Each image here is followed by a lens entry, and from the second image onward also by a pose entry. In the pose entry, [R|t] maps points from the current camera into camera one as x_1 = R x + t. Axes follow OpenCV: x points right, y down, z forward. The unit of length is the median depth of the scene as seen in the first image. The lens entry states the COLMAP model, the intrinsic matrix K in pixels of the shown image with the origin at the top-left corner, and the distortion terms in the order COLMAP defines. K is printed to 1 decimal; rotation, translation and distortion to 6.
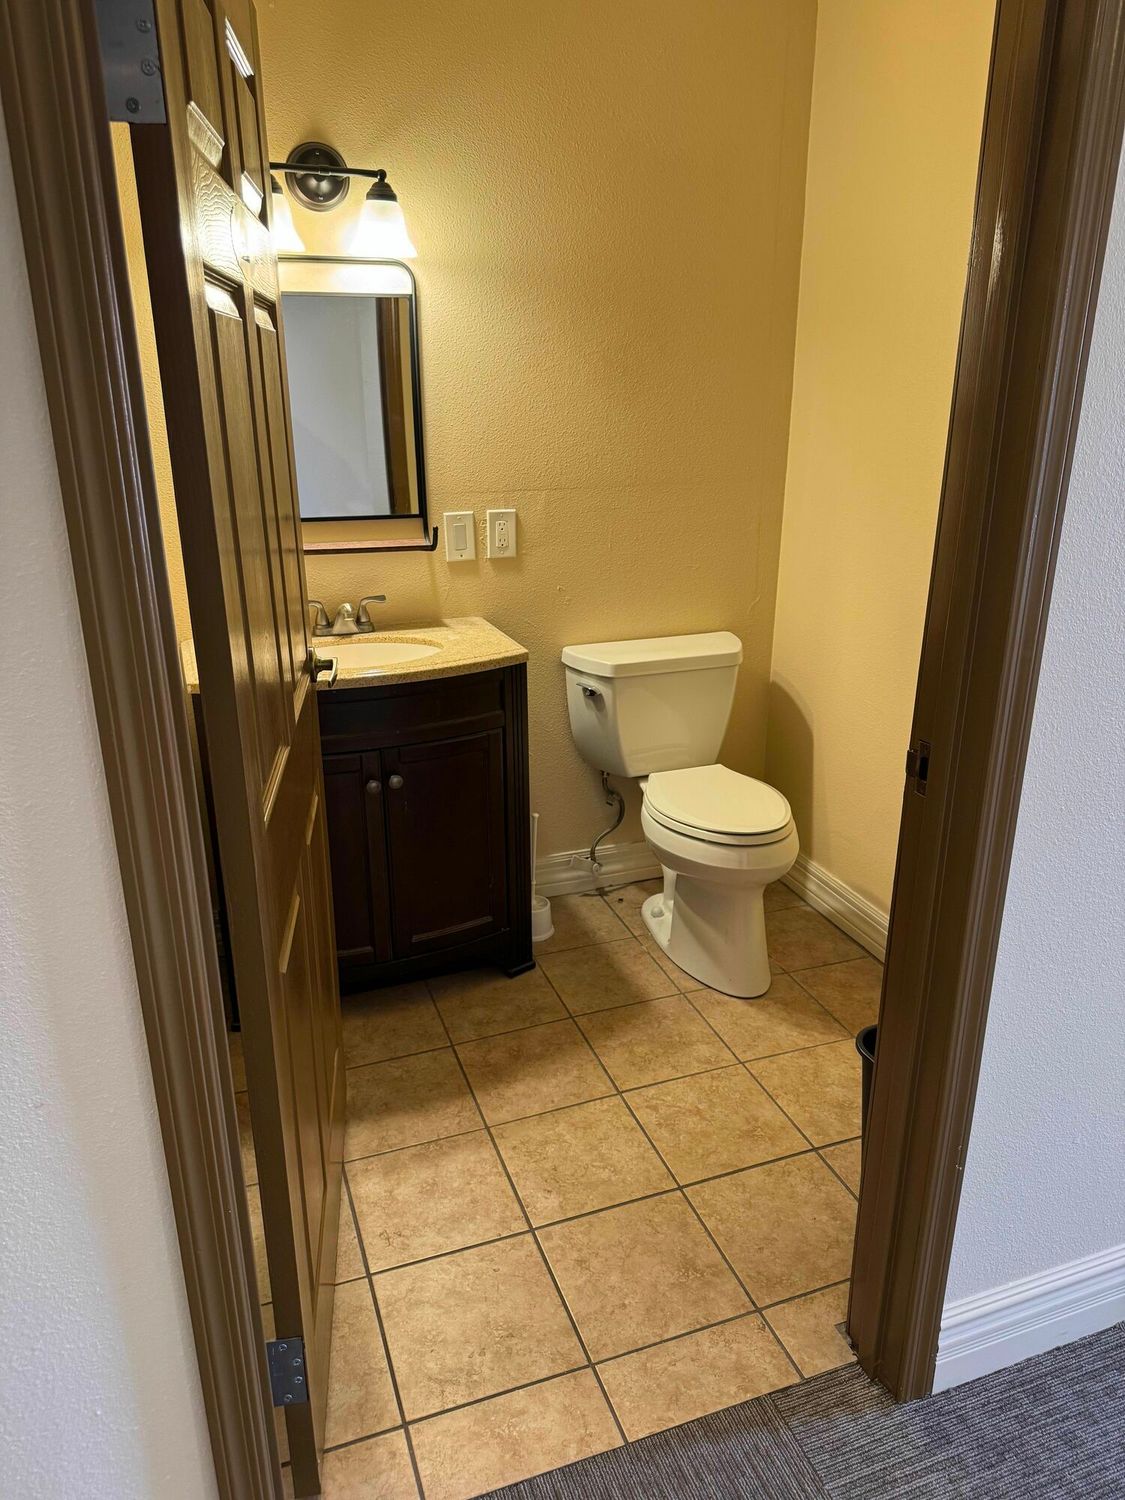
lens RADIAL K [[1061.1, 0, 566.3], [0, 1061.1, 748.7], [0, 0, 1]] dist [0.009486, -0.008967]
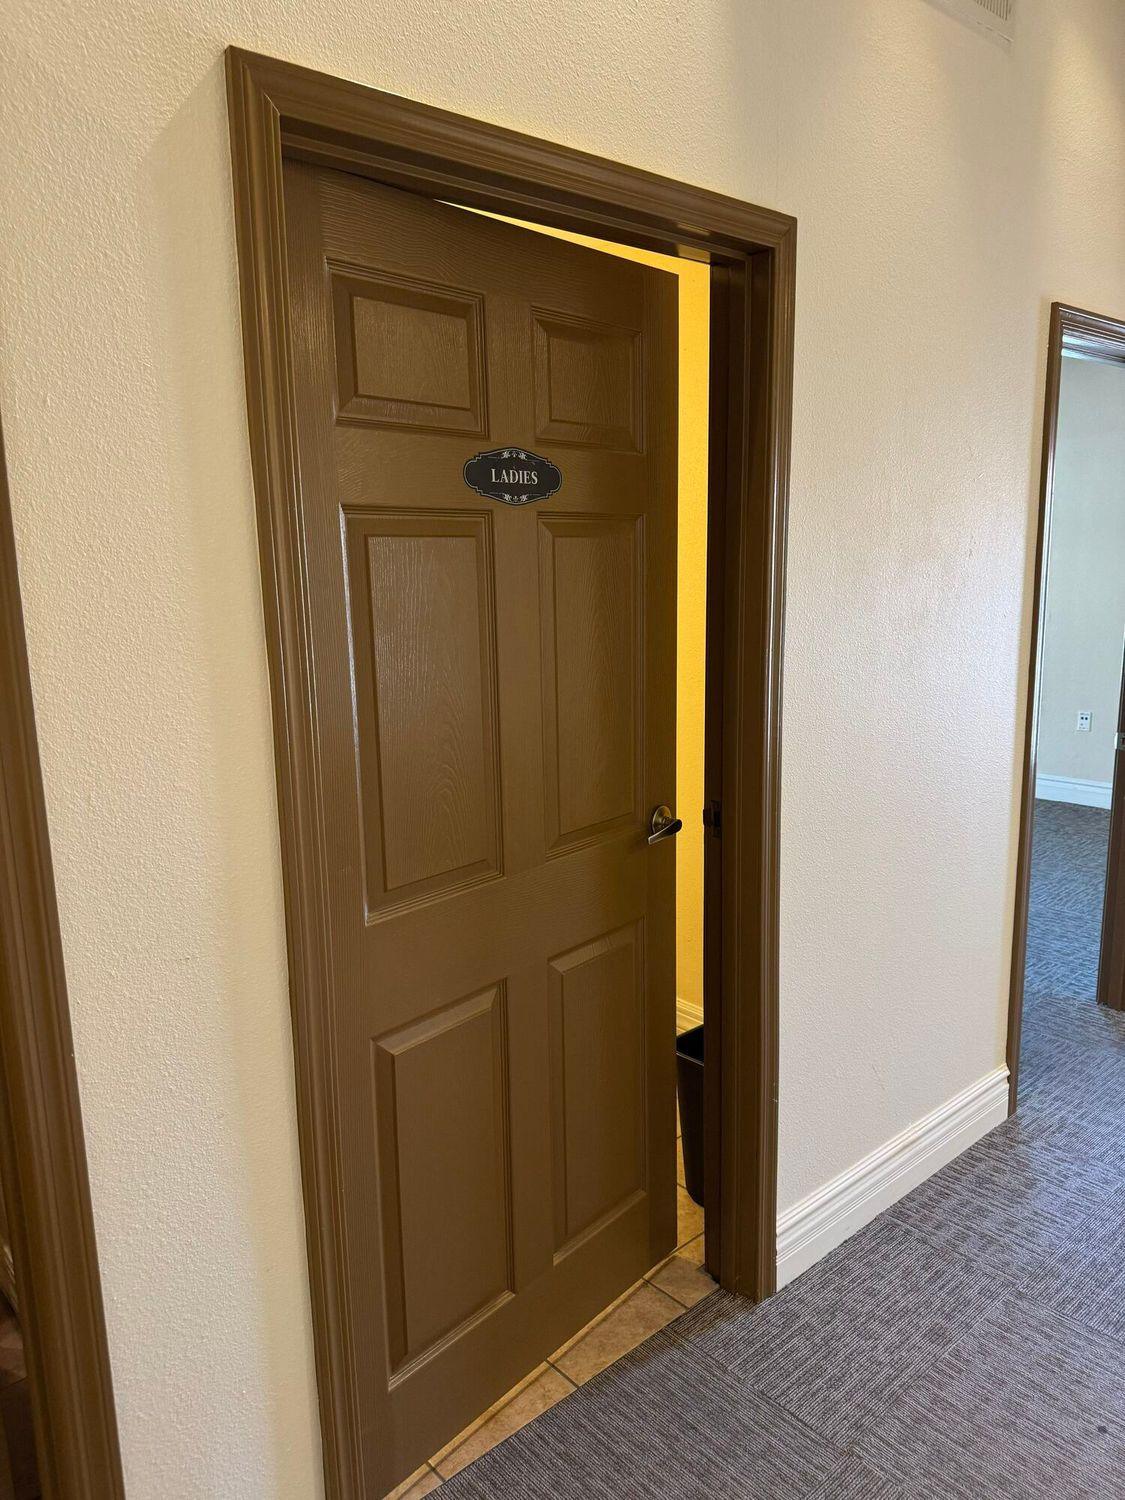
lens RADIAL K [[1061.1, 0, 572.3], [0, 1061.1, 755.5], [0, 0, 1]] dist [0.009486, -0.008967]
pose [[0.929672, -0.087212, 0.357917, -0.322939], [0.140202, 0.982222, -0.124835, 0.076278], [-0.340667, 0.166237, 0.925371, -0.269569]]
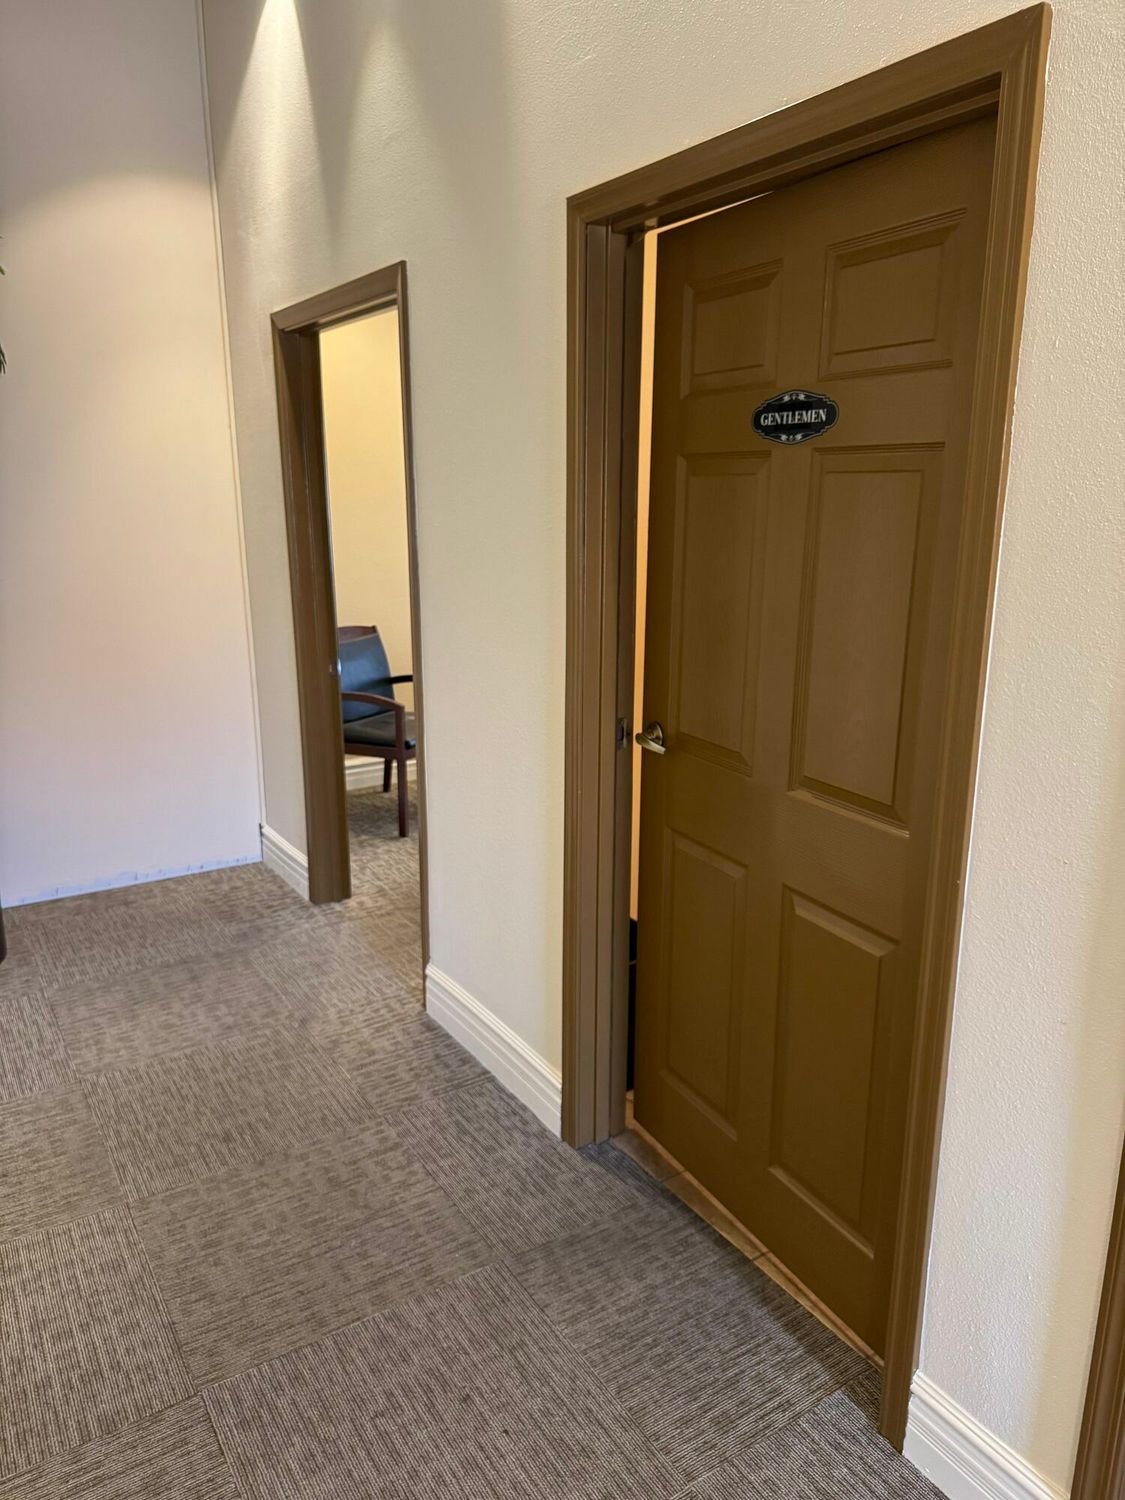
lens RADIAL K [[1061.1, 0, 563.4], [0, 1061.1, 746.3], [0, 0, 1]] dist [0.009486, -0.008967]
pose [[0.193524, 0.229376, -0.953905, 2.125293], [-0.308827, 0.937102, 0.162682, -0.239723], [0.931222, 0.263109, 0.252190, 0.602124]]
